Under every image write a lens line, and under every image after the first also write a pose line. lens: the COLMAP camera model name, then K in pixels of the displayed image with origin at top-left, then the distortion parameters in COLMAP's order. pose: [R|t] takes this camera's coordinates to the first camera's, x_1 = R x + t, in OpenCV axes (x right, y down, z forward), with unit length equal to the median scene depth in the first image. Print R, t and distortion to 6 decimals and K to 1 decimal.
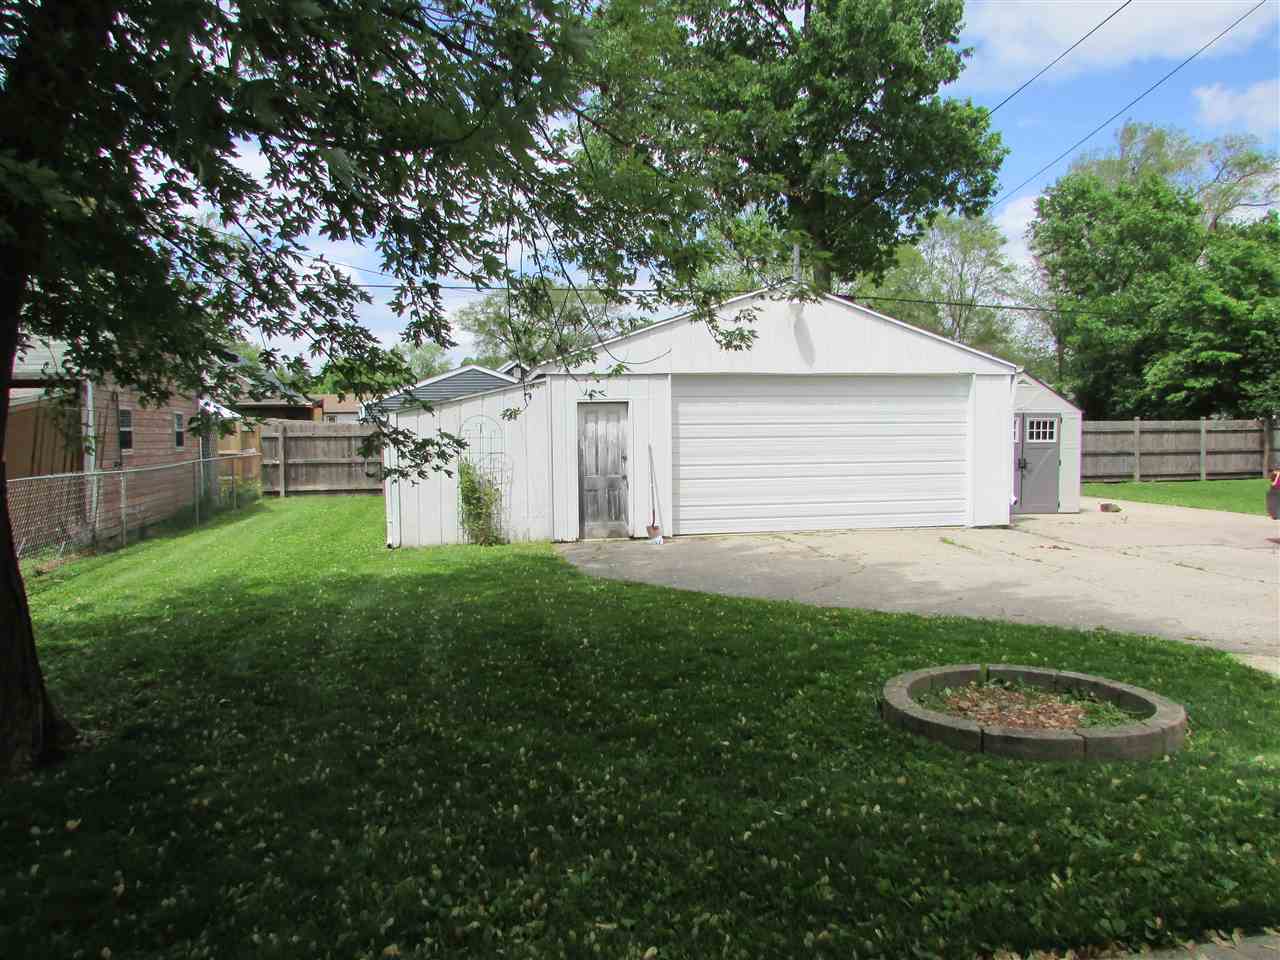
lens RADIAL K [[908.9, 0, 633.6], [0, 908.9, 472.9], [0, 0, 1]] dist [-0.036594, 0.010579]
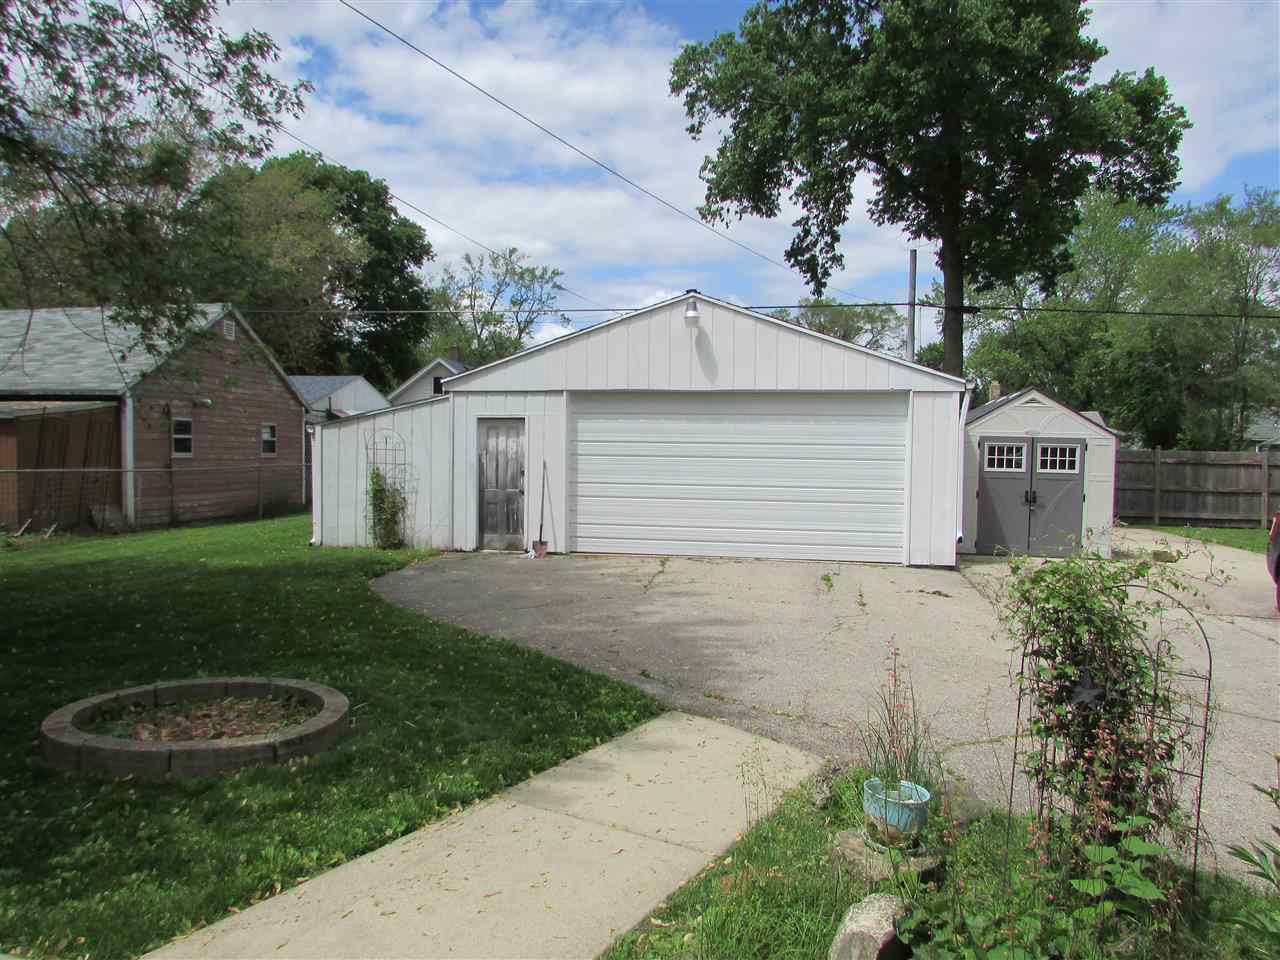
lens RADIAL K [[908.9, 0, 634.6], [0, 908.9, 484.8], [0, 0, 1]] dist [-0.036594, 0.010579]
pose [[0.934793, 0.037191, -0.353240, 0.467451], [-0.040035, 0.999198, -0.000744, -0.007349], [0.352929, 0.014837, 0.935532, 0.088007]]
